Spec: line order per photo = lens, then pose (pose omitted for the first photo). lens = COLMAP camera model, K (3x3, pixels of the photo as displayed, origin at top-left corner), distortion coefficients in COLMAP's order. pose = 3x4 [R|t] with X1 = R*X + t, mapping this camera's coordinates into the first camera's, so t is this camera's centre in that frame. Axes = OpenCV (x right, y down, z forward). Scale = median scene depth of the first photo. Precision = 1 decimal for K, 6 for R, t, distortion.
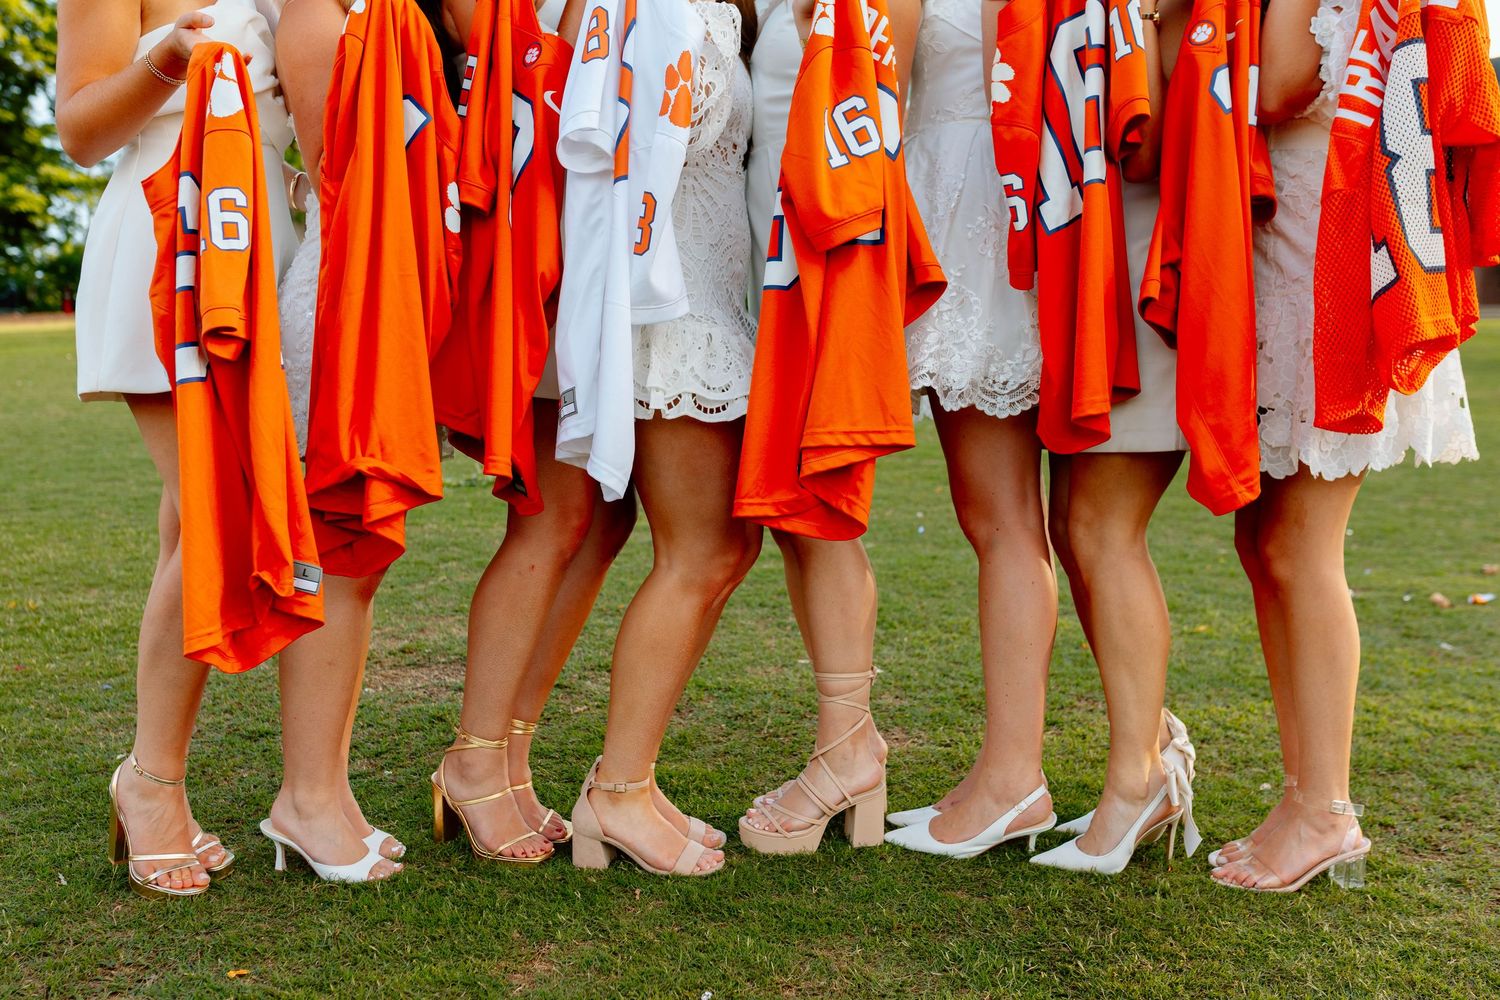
lens RADIAL K [[1549.5, 0, 750.0], [0, 1549.5, 500.0], [0, 0, 1]] dist [-0.053012, -0.007791]
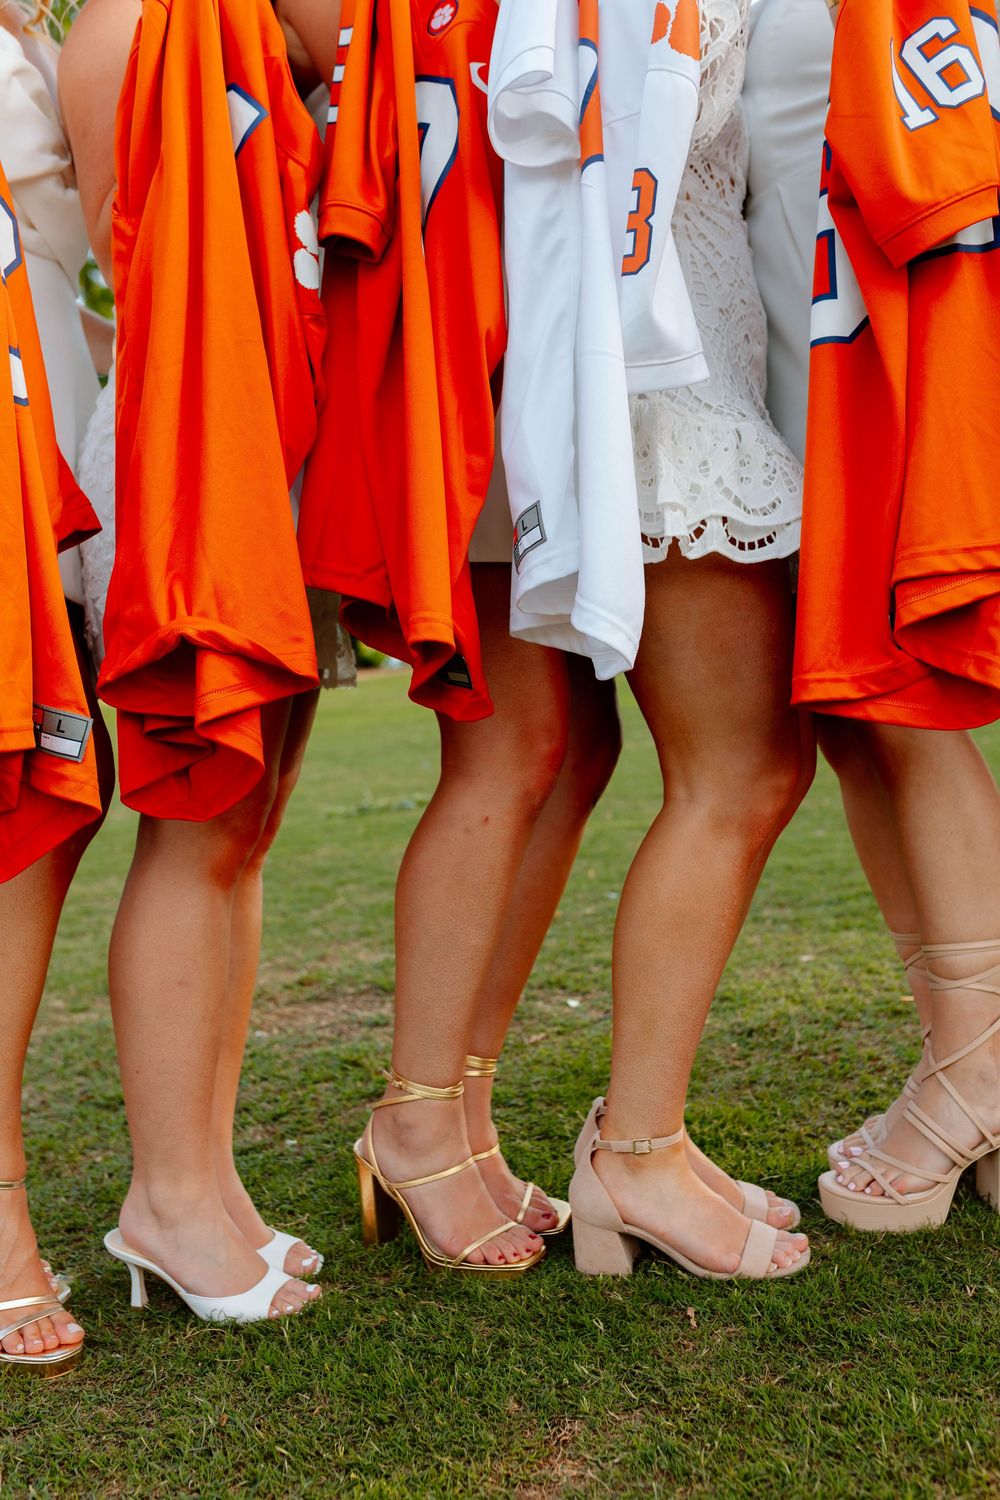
lens RADIAL K [[1458.2, 0, 501.3], [0, 1458.2, 692.0], [0, 0, 1]] dist [-0.034618, 0.006126]
pose [[0.993724, -0.087337, -0.069890, -0.083438], [0.079409, 0.990851, -0.109130, 0.058502], [0.078781, 0.102895, 0.991567, 0.366876]]
